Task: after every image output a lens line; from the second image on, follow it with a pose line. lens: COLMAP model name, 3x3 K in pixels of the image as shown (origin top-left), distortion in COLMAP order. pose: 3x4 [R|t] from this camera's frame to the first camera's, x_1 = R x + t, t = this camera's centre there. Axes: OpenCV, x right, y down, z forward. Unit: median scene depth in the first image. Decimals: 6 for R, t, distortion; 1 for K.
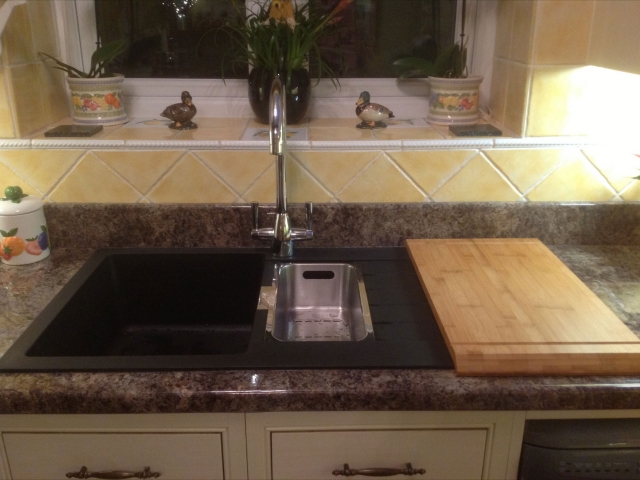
lens RADIAL K [[608.4, 0, 320.0], [0, 608.4, 240.0], [0, 0, 1]] dist [0.218484, -0.557872]
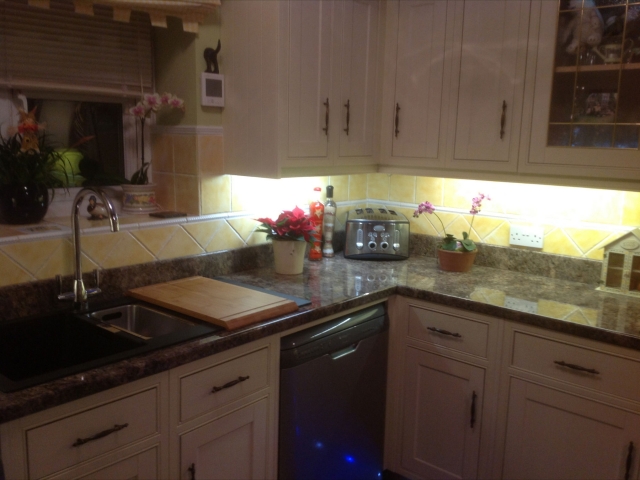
lens RADIAL K [[608.4, 0, 320.0], [0, 608.4, 240.0], [0, 0, 1]] dist [0.218484, -0.557872]
pose [[0.663194, -0.114025, 0.739710, -0.714017], [0.235697, 0.969859, -0.061815, 0.084389], [-0.710366, 0.215343, 0.670080, -0.370991]]
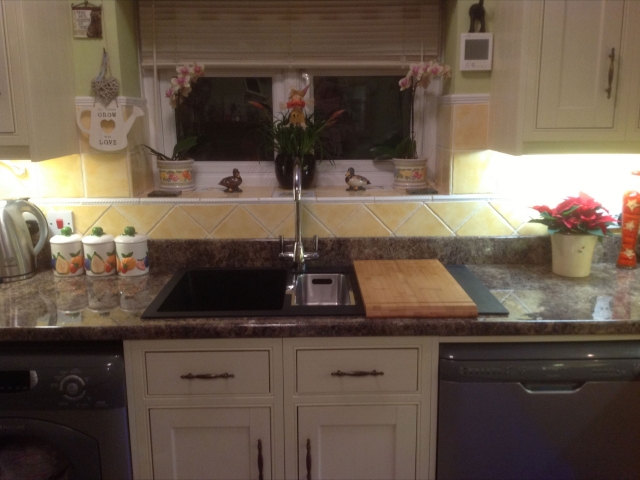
lens RADIAL K [[608.4, 0, 320.0], [0, 608.4, 240.0], [0, 0, 1]] dist [0.218484, -0.557872]
pose [[0.999966, -0.008028, -0.001793, -0.003929], [0.007716, 0.991006, -0.133597, 0.152235], [0.002850, 0.133578, 0.991034, -0.527470]]
